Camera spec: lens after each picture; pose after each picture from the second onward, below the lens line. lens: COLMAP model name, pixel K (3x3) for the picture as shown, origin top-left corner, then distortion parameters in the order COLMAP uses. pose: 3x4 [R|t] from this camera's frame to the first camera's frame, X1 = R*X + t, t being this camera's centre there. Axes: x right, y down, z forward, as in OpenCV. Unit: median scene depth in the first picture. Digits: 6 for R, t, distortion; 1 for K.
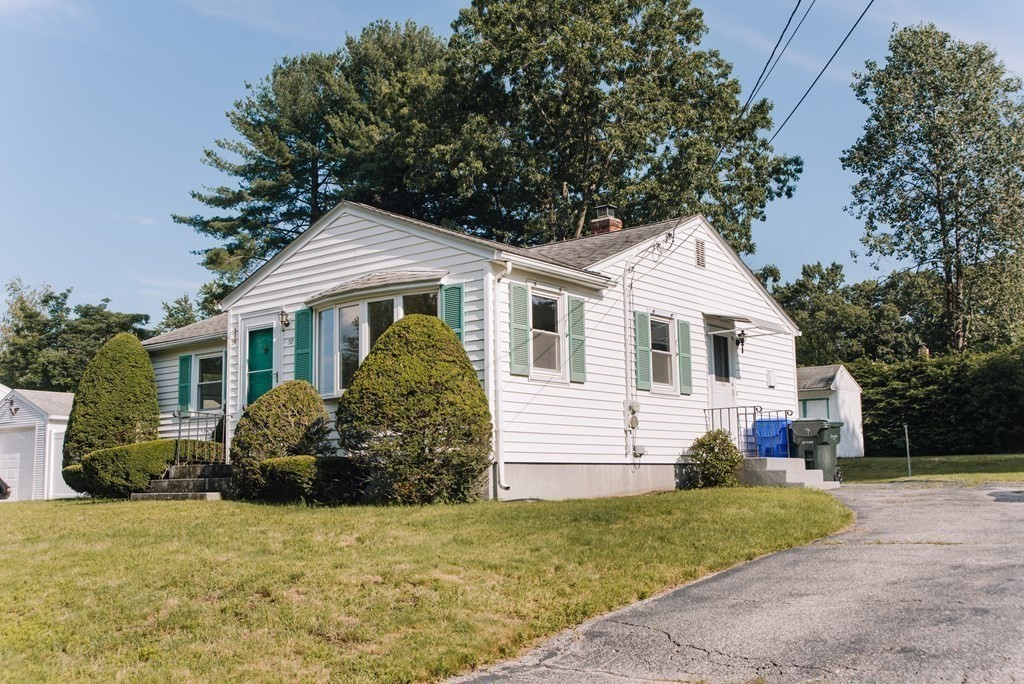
lens RADIAL K [[1039.6, 0, 512.0], [0, 1039.6, 342.0], [0, 0, 1]] dist [-0.048140, 0.005221]
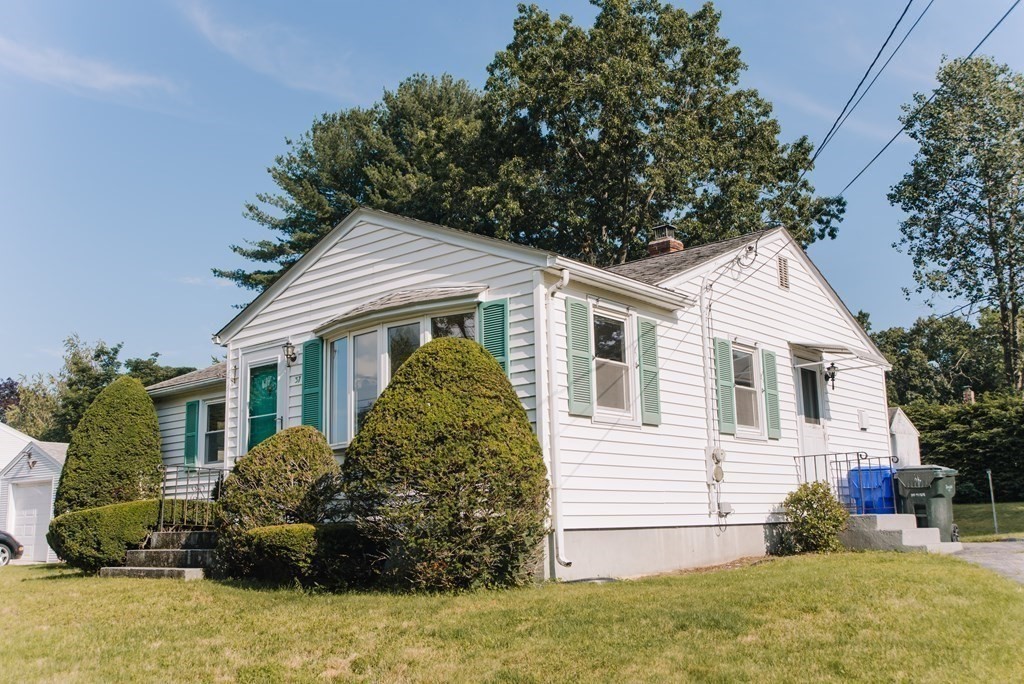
lens RADIAL K [[976.4, 0, 512.0], [0, 976.4, 342.0], [0, 0, 1]] dist [-0.041758, 0.004635]
pose [[0.999299, -0.013410, -0.034941, -0.011739], [0.011551, 0.998535, -0.052861, 0.009726], [0.035598, 0.052421, 0.997990, 0.175455]]
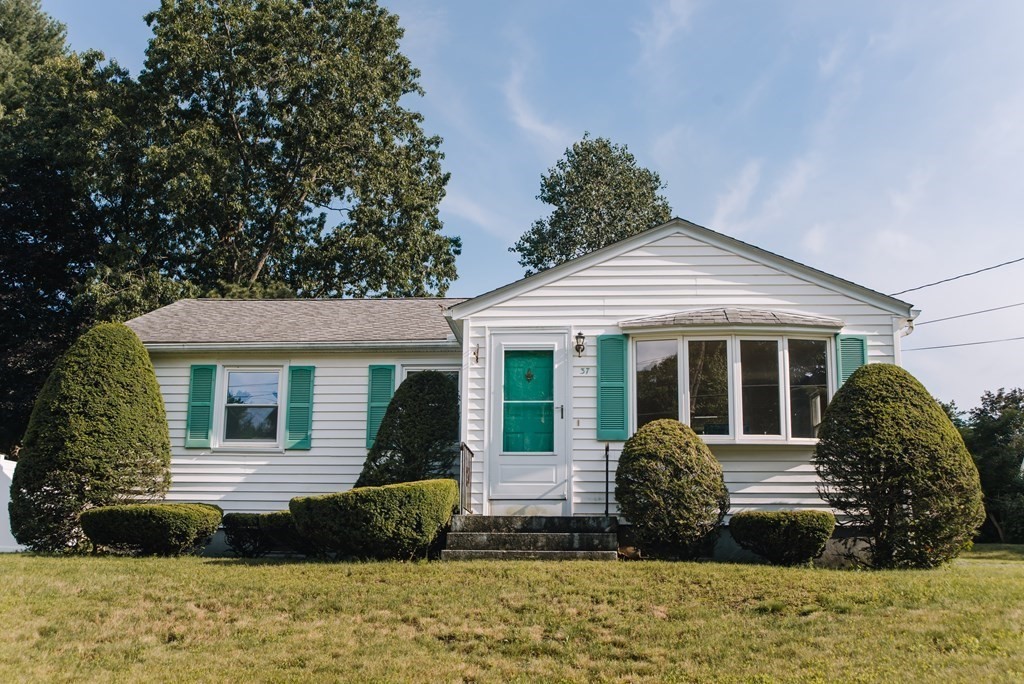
lens RADIAL K [[1077.9, 0, 512.0], [0, 1077.9, 342.0], [0, 0, 1]] dist [-0.057811, -0.006956]
pose [[0.828974, 0.140062, 0.541465, -0.555255], [-0.100921, 0.989703, -0.101501, 0.053175], [-0.550106, 0.029497, 0.834574, 0.239187]]
